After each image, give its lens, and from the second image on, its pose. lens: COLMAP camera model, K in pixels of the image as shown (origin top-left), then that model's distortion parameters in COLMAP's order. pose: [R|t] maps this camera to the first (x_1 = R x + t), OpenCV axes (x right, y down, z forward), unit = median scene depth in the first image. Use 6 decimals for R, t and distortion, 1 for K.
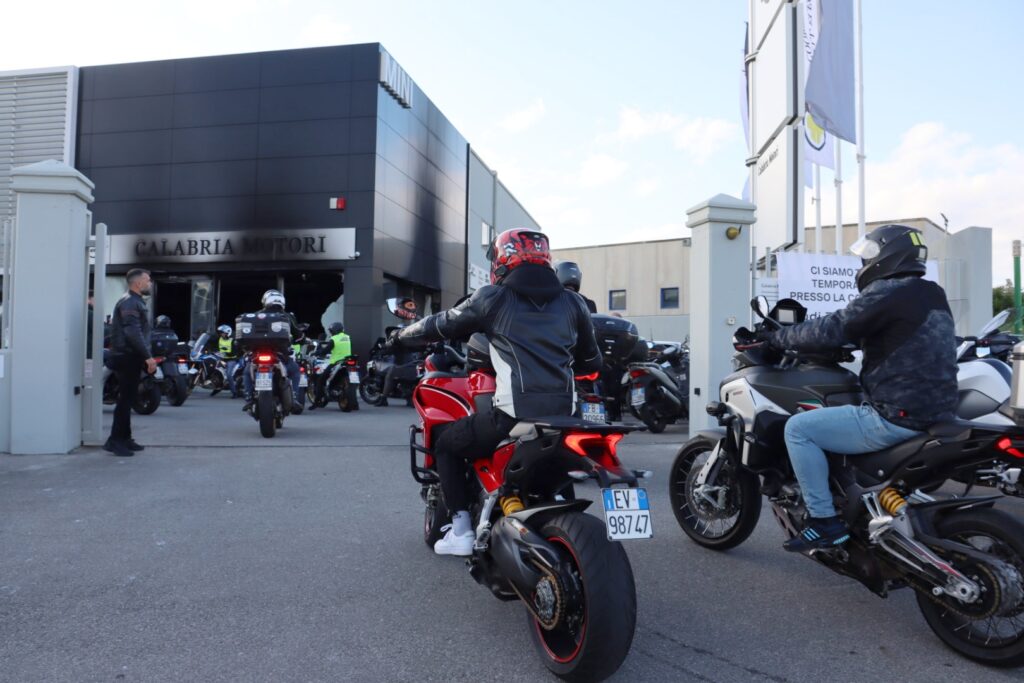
lens RADIAL K [[859.7, 0, 514.5], [0, 859.7, 344.3], [0, 0, 1]] dist [-0.146912, 0.098821]
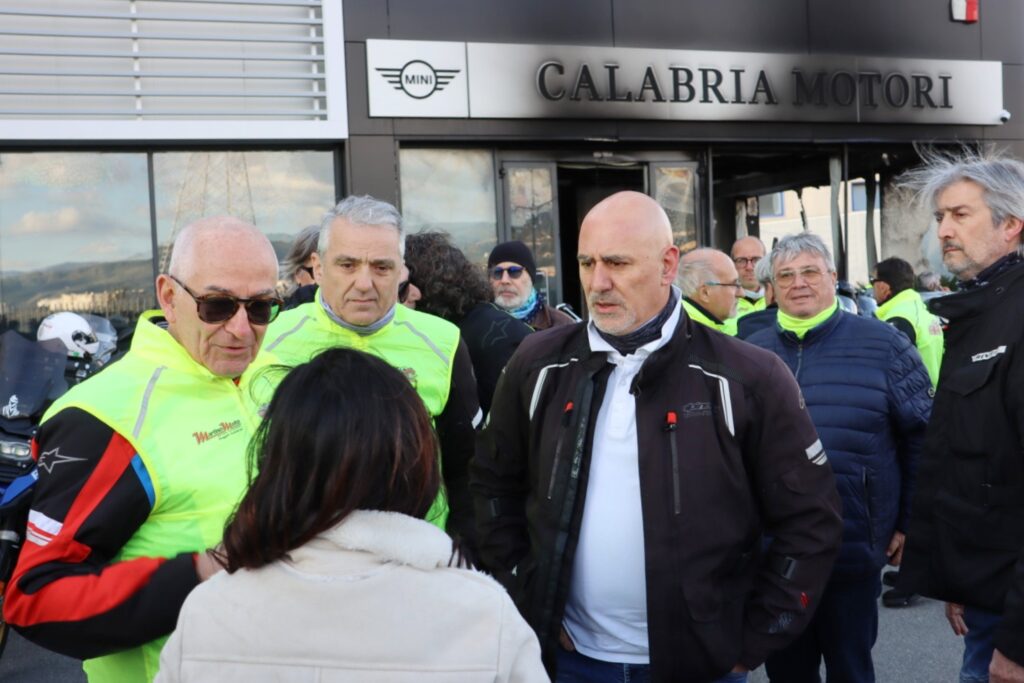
lens RADIAL K [[1101.9, 0, 507.2], [0, 1101.9, 324.4], [0, 0, 1]] dist [-0.038315, 0.000000]
pose [[0.874699, -0.061157, 0.480792, -0.757951], [0.042993, 0.997887, 0.048714, -0.025085], [-0.482755, -0.021940, 0.875480, 0.565354]]
